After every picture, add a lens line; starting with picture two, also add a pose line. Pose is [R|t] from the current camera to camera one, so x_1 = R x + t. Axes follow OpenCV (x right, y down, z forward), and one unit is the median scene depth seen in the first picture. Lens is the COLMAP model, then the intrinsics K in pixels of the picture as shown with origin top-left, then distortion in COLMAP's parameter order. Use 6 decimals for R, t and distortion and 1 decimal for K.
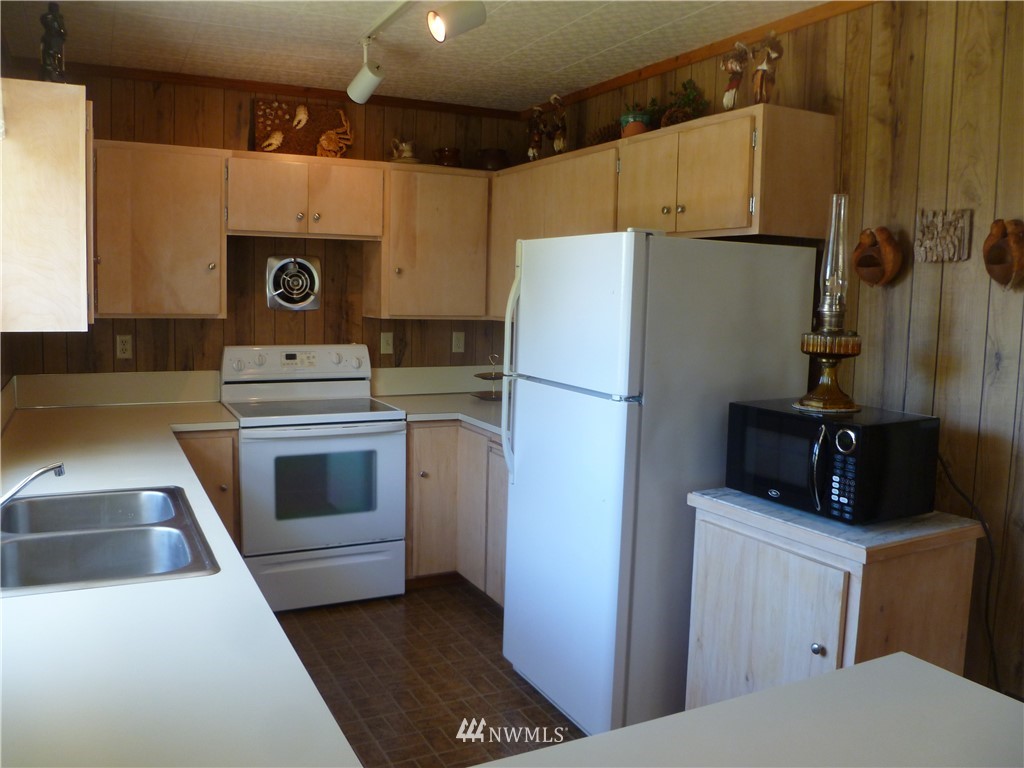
lens RADIAL K [[859.7, 0, 515.3], [0, 859.7, 380.2], [0, 0, 1]] dist [-0.091381, 0.028066]
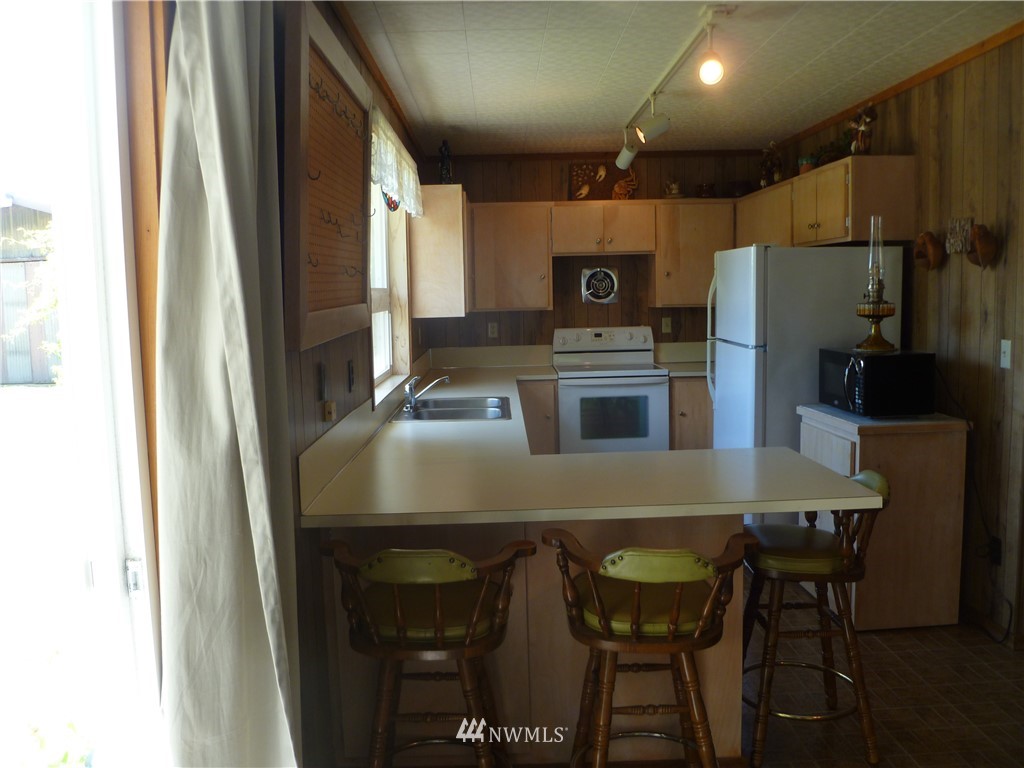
lens RADIAL K [[859.7, 0, 515.3], [0, 859.7, 380.2], [0, 0, 1]] dist [-0.091381, 0.028066]
pose [[0.901834, 0.000013, -0.432083, 0.267642], [0.000141, 1.000000, 0.000326, 0.053328], [0.432083, -0.000355, 0.901834, -0.430062]]
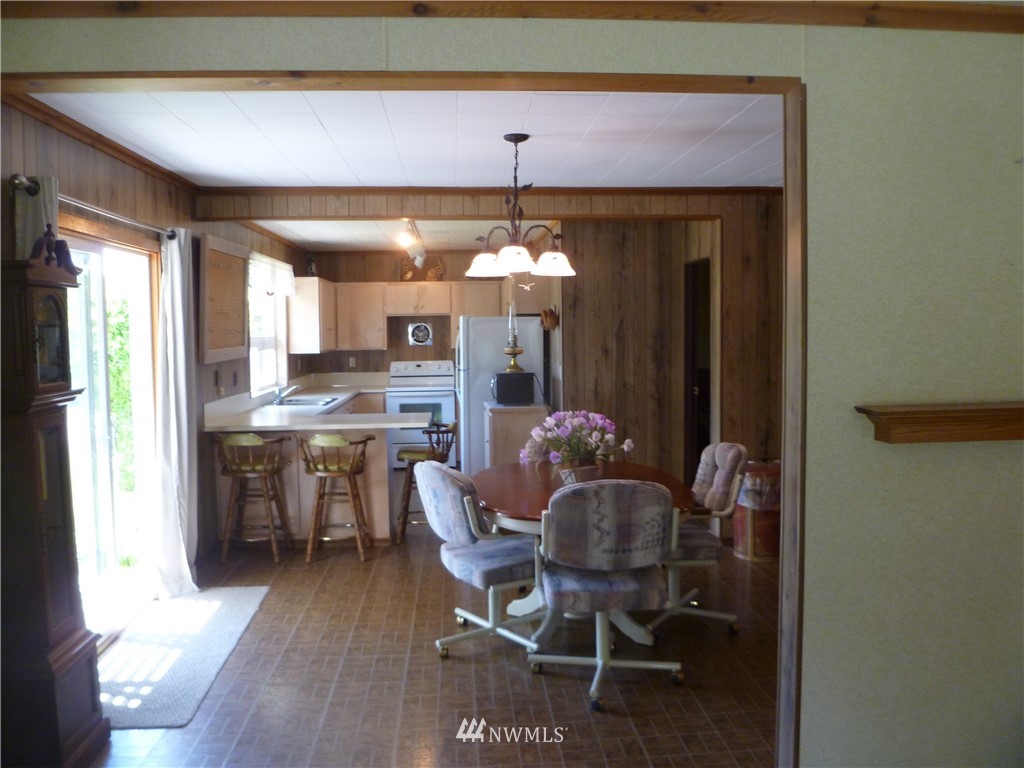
lens RADIAL K [[859.7, 0, 515.3], [0, 859.7, 380.2], [0, 0, 1]] dist [-0.091381, 0.028066]
pose [[0.919865, -0.012015, -0.392051, 0.956386], [-0.006141, 0.998967, -0.045022, 0.123035], [0.392187, 0.043821, 0.918841, -1.114377]]
